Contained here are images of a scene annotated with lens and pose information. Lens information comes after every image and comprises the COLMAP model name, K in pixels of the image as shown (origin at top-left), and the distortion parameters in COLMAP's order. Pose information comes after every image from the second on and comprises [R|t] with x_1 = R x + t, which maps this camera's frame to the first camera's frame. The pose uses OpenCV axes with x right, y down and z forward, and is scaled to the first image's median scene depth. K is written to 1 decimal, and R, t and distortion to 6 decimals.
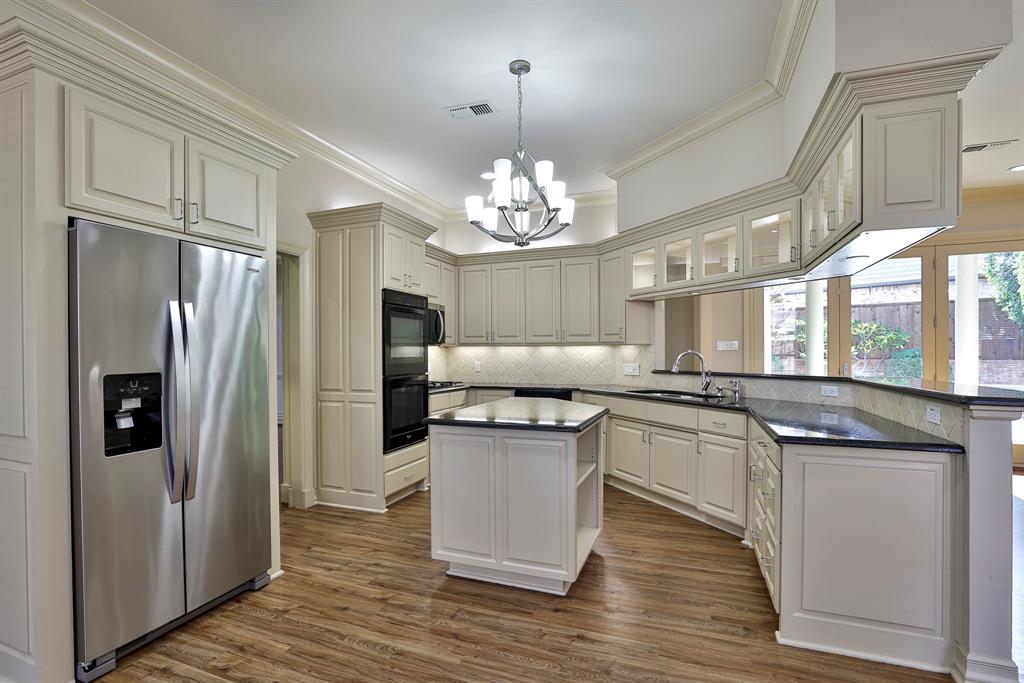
lens RADIAL K [[498.2, 0, 500.8], [0, 498.2, 346.5], [0, 0, 1]] dist [-0.028822, 0.001270]
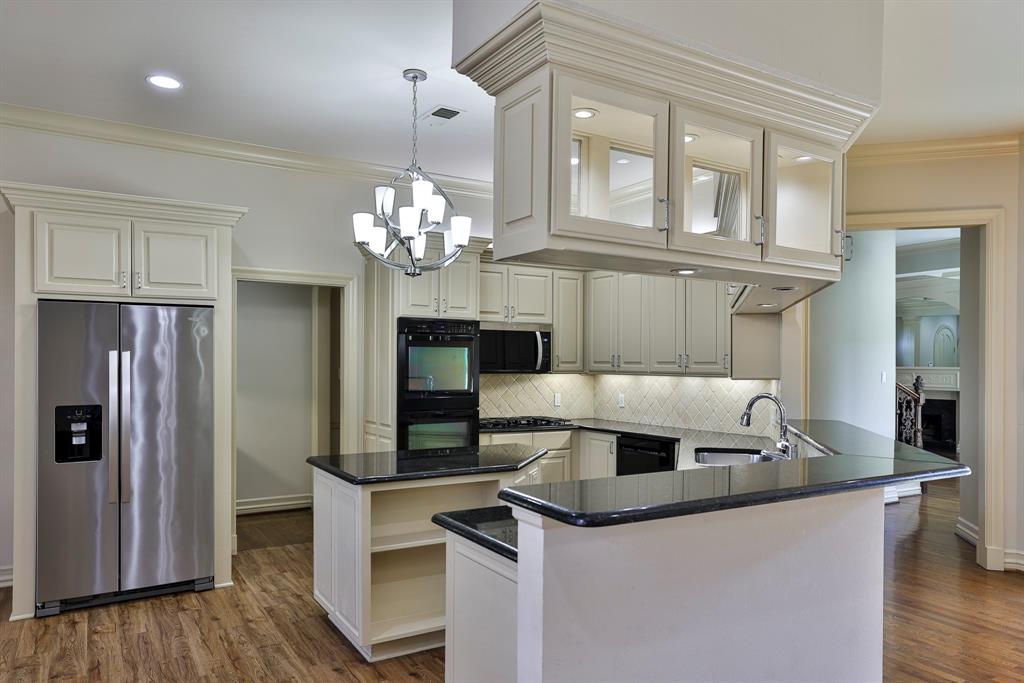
lens RADIAL K [[707.1, 0, 517.8], [0, 707.1, 348.1], [0, 0, 1]] dist [0.012735, -0.000610]
pose [[0.800390, -0.004991, -0.599459, 1.268643], [-0.001362, 0.999948, -0.010144, -0.076508], [0.599478, 0.008936, 0.800341, 0.111990]]
